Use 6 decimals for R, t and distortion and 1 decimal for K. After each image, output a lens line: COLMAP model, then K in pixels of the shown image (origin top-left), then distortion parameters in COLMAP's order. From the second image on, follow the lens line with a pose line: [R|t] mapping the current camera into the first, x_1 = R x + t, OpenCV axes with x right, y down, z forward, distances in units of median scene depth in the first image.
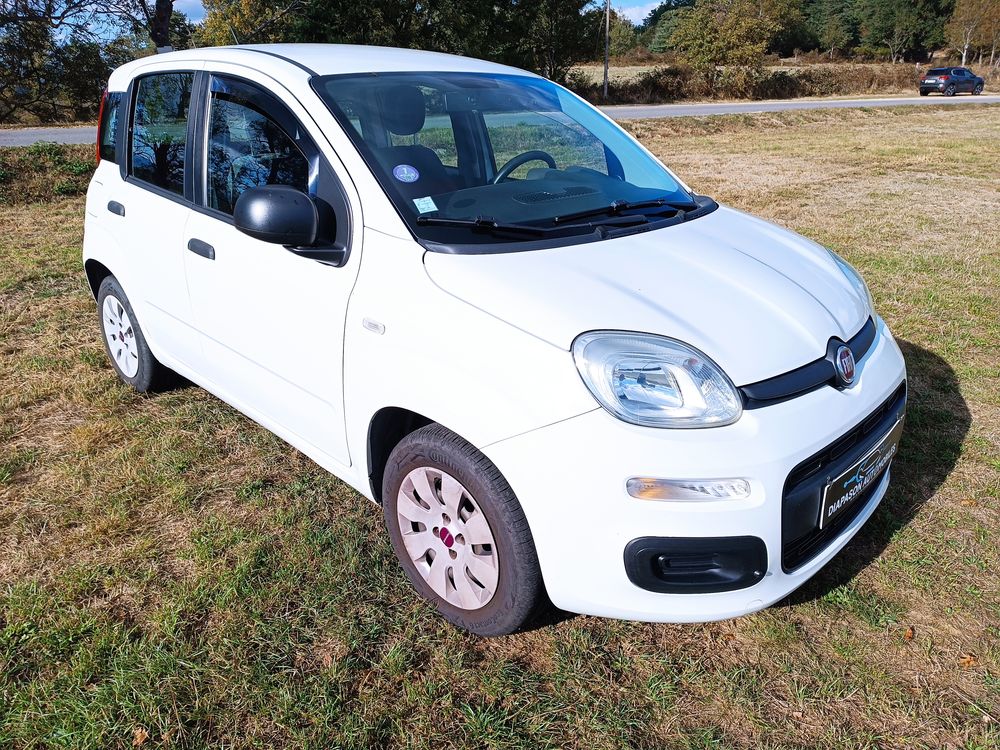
lens RADIAL K [[715.2, 0, 500.0], [0, 715.2, 375.0], [0, 0, 1]] dist [0.033969, -0.038740]
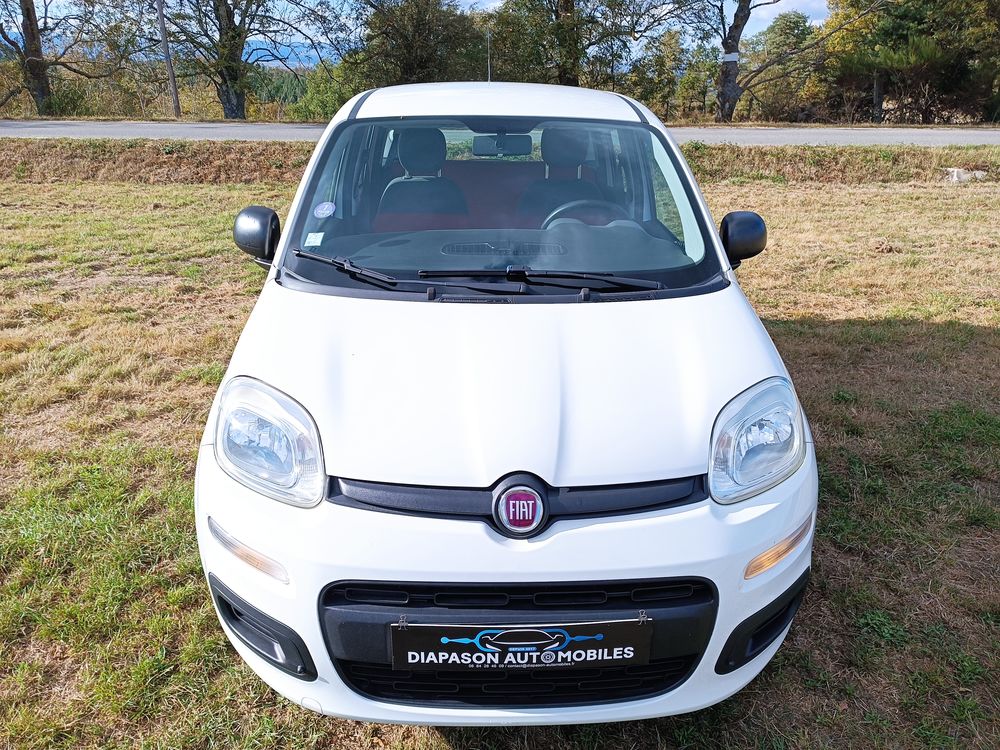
lens RADIAL K [[715.2, 0, 500.0], [0, 715.2, 375.0], [0, 0, 1]] dist [0.033969, -0.038740]
pose [[0.723712, 0.263122, -0.637971, 0.870634], [-0.263544, 0.959770, 0.096880, -0.214668], [0.637797, 0.098020, 0.763942, 0.333309]]
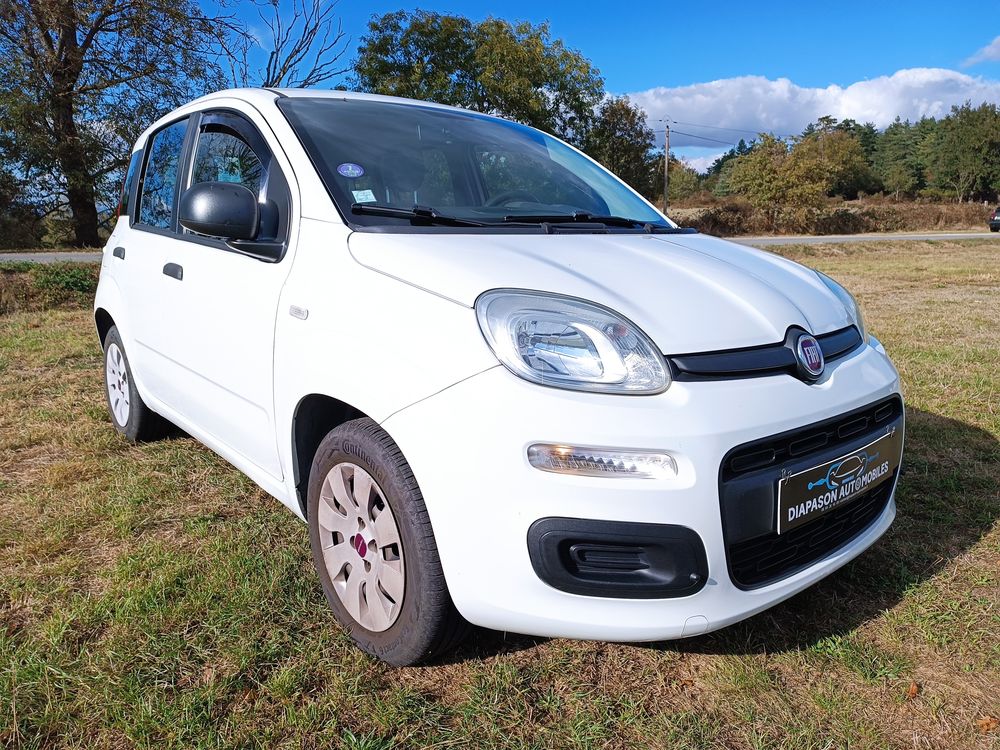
lens RADIAL K [[715.2, 0, 500.0], [0, 715.2, 375.0], [0, 0, 1]] dist [0.033969, -0.038740]
pose [[0.995530, 0.016056, -0.093066, 0.171414], [-0.032544, 0.983409, -0.178461, 0.166360], [0.088656, 0.180692, 0.979536, 0.101627]]
